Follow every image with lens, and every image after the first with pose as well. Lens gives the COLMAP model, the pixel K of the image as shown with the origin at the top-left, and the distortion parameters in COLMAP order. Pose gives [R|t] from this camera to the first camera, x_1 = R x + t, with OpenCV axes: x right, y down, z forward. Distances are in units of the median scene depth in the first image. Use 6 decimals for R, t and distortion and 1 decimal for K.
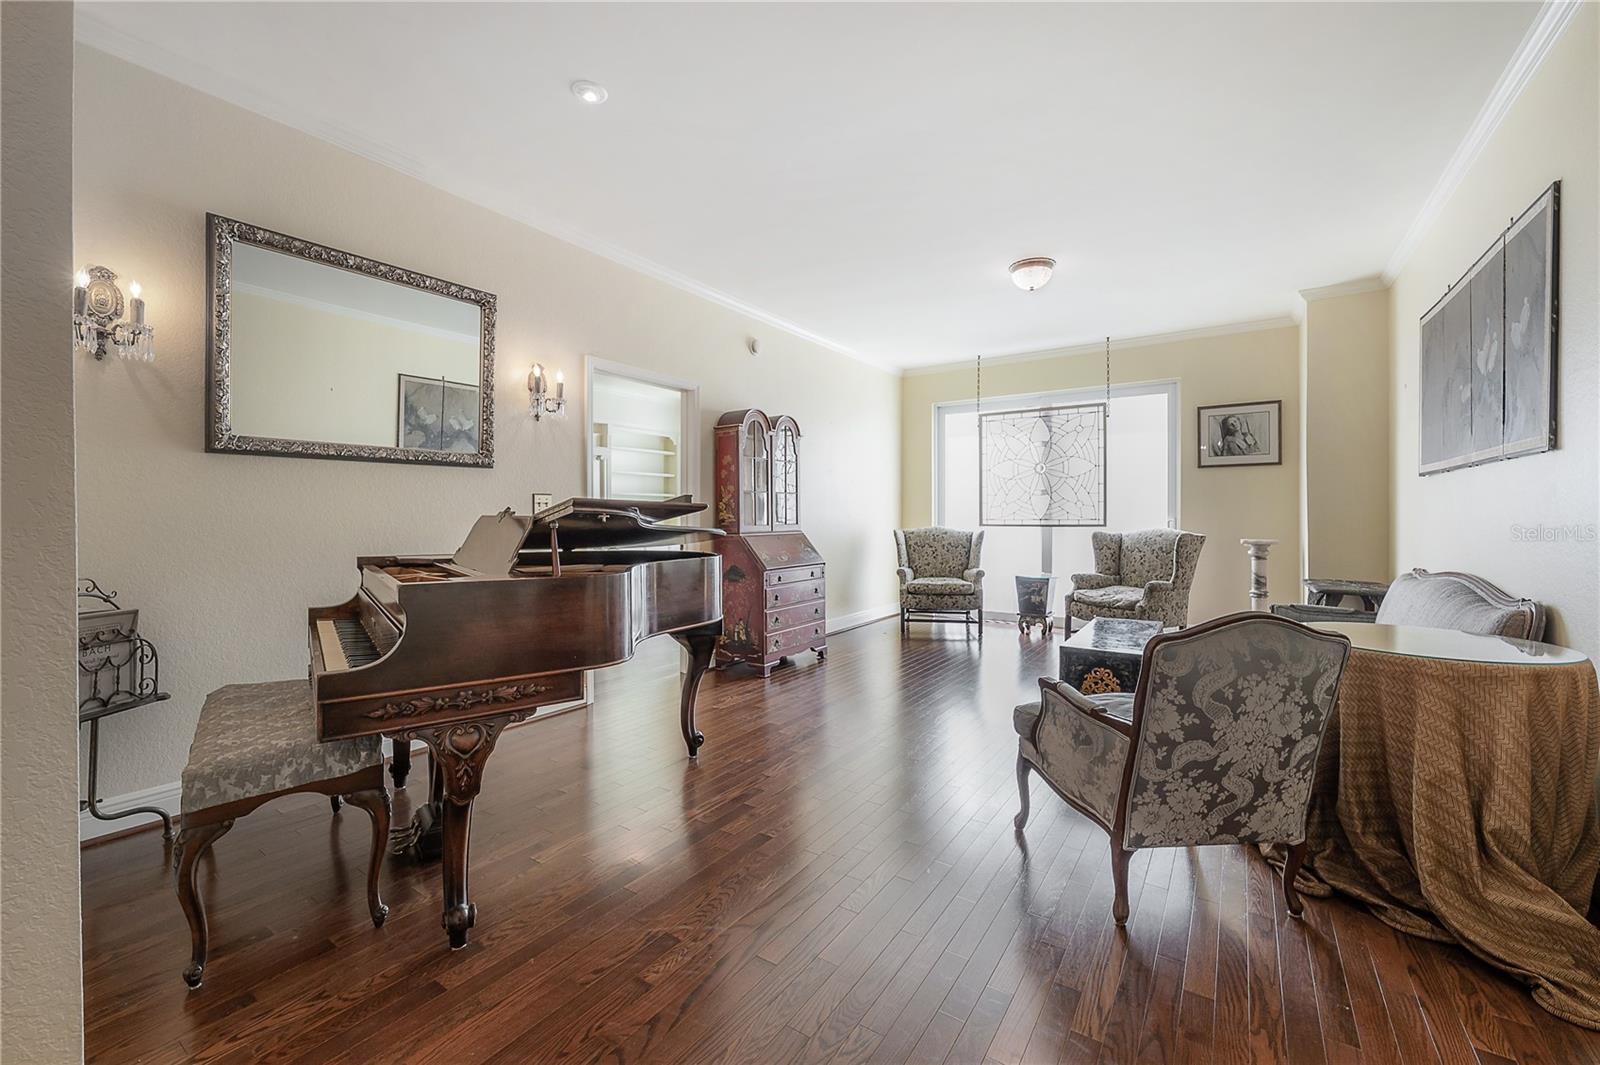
lens RADIAL K [[640.6, 0, 800.0], [0, 640.6, 519.4], [0, 0, 1]] dist [-0.001564, -0.000344]
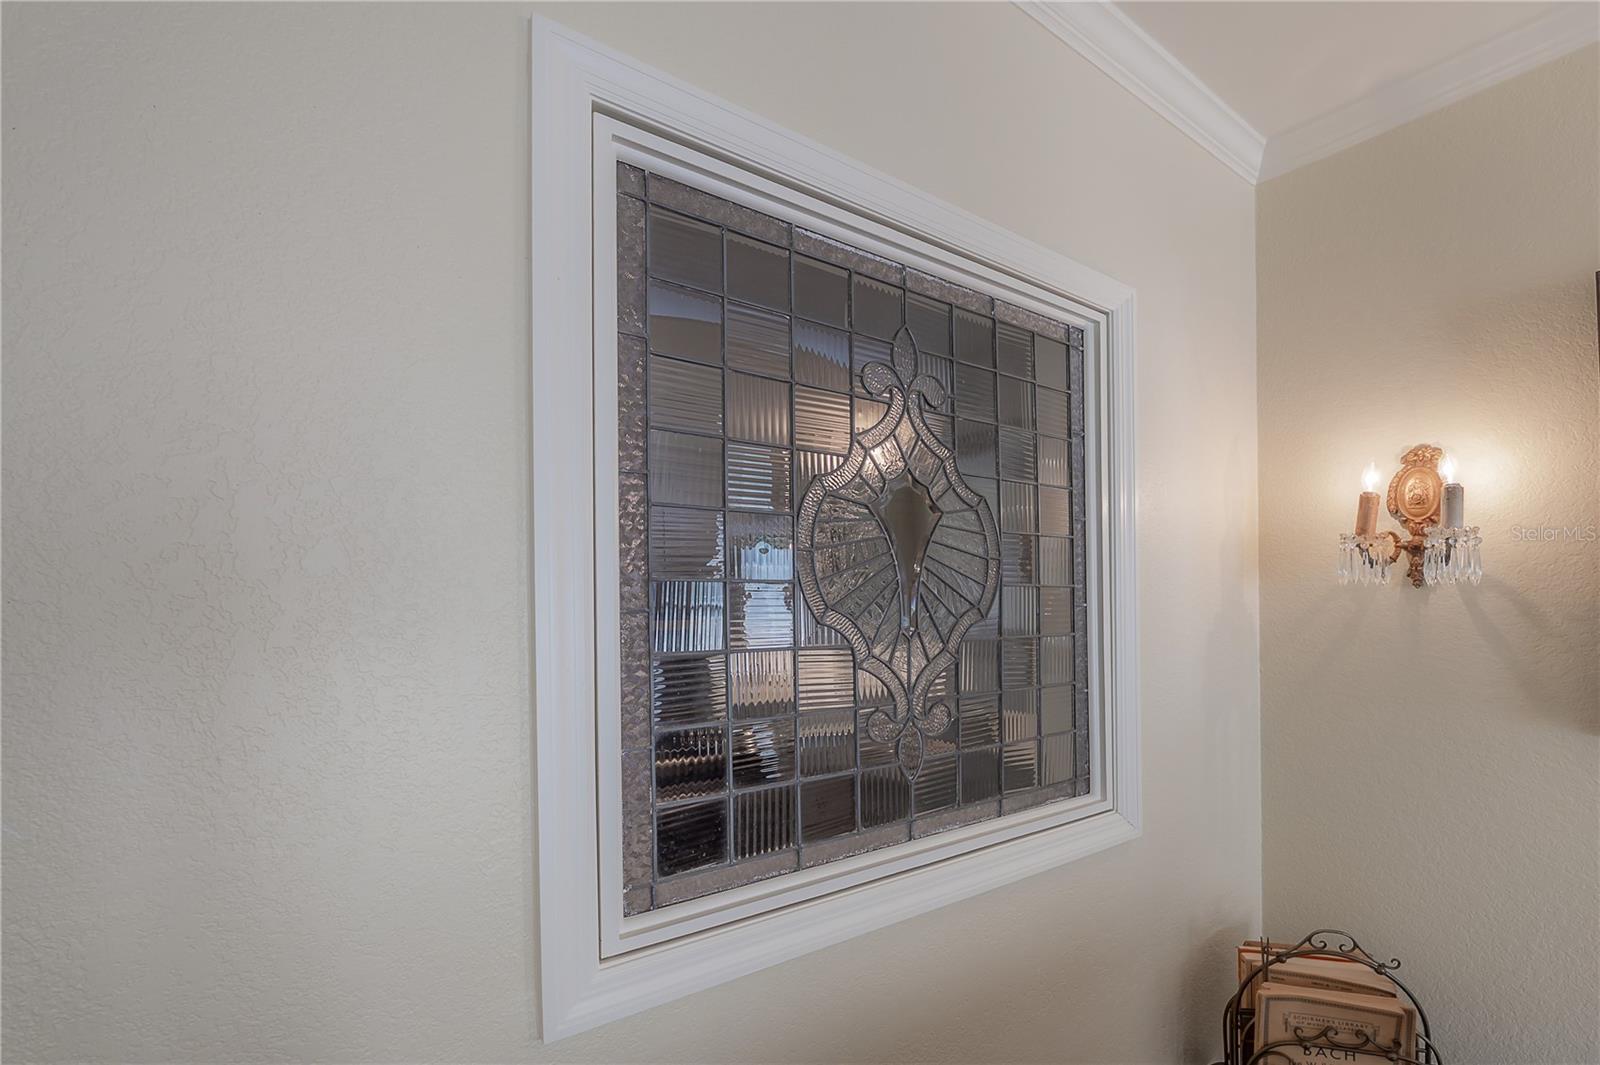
lens RADIAL K [[654.9, 0, 803.0], [0, 654.9, 581.0], [0, 0, 1]] dist [0.000243, -0.000096]
pose [[-0.400222, -0.015476, -0.916288, -0.100165], [-0.008208, 0.999878, -0.013302, -0.108227], [0.916381, 0.002198, -0.400300, 0.309021]]
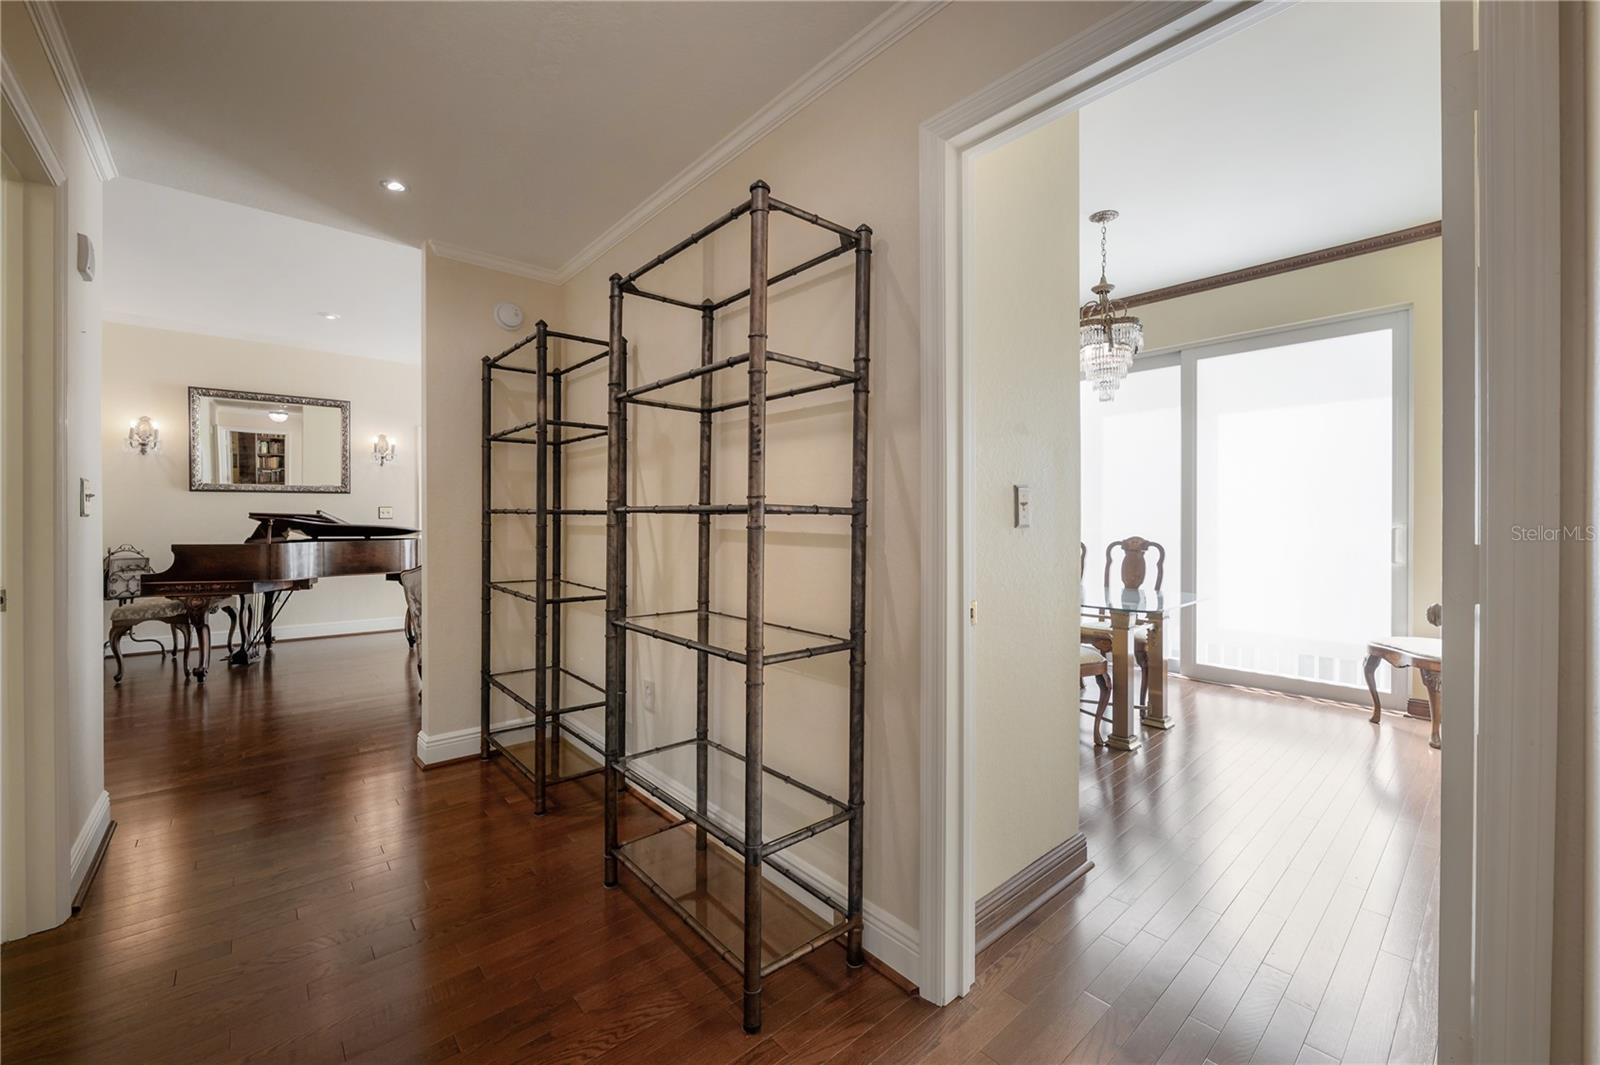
lens RADIAL K [[629.2, 0, 794.2], [0, 629.2, 522.3], [0, 0, 1]] dist [0.000062, 0.000006]
pose [[0.967028, 0.001452, -0.254666, 0.844294], [-0.001514, 0.999999, -0.000049, 0.000466], [0.254665, 0.000433, 0.967029, -0.300745]]
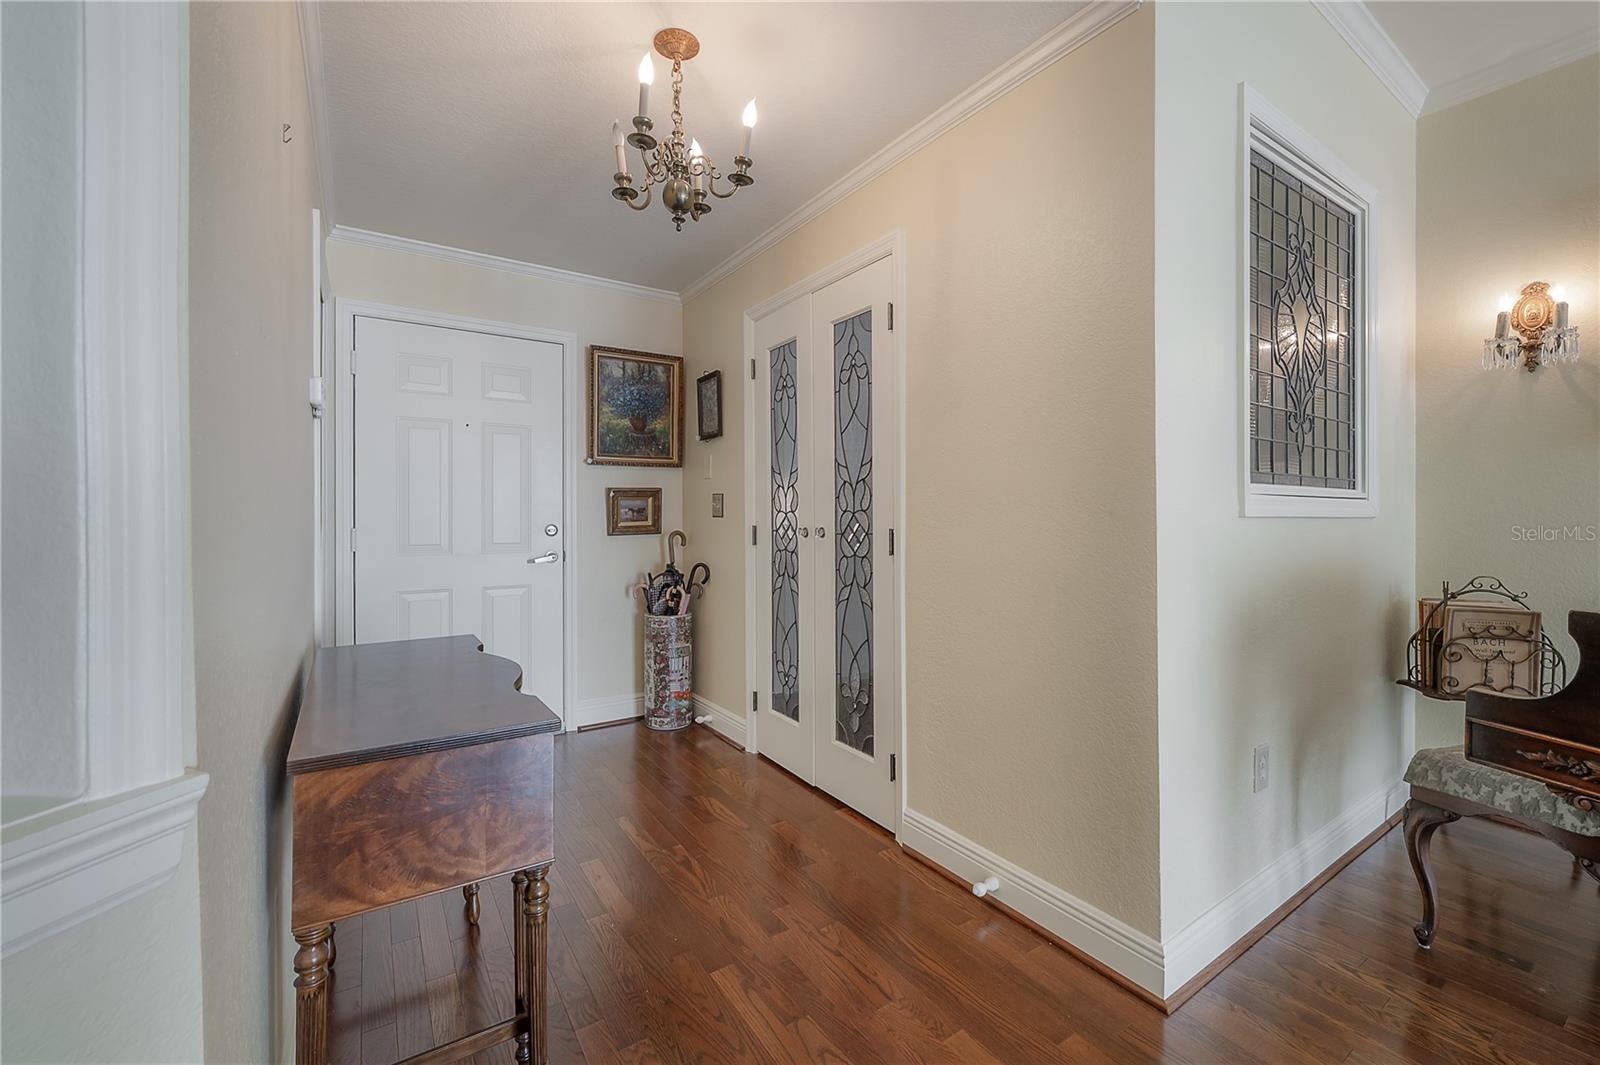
lens RADIAL K [[657.9, 0, 801.0], [0, 657.9, 511.1], [0, 0, 1]] dist [0.000139, 0.000191]
pose [[-0.368623, -0.004413, -0.929568, 0.158870], [-0.004787, 0.999984, -0.002849, -0.005025], [0.929567, 0.003400, -0.368639, 0.126124]]
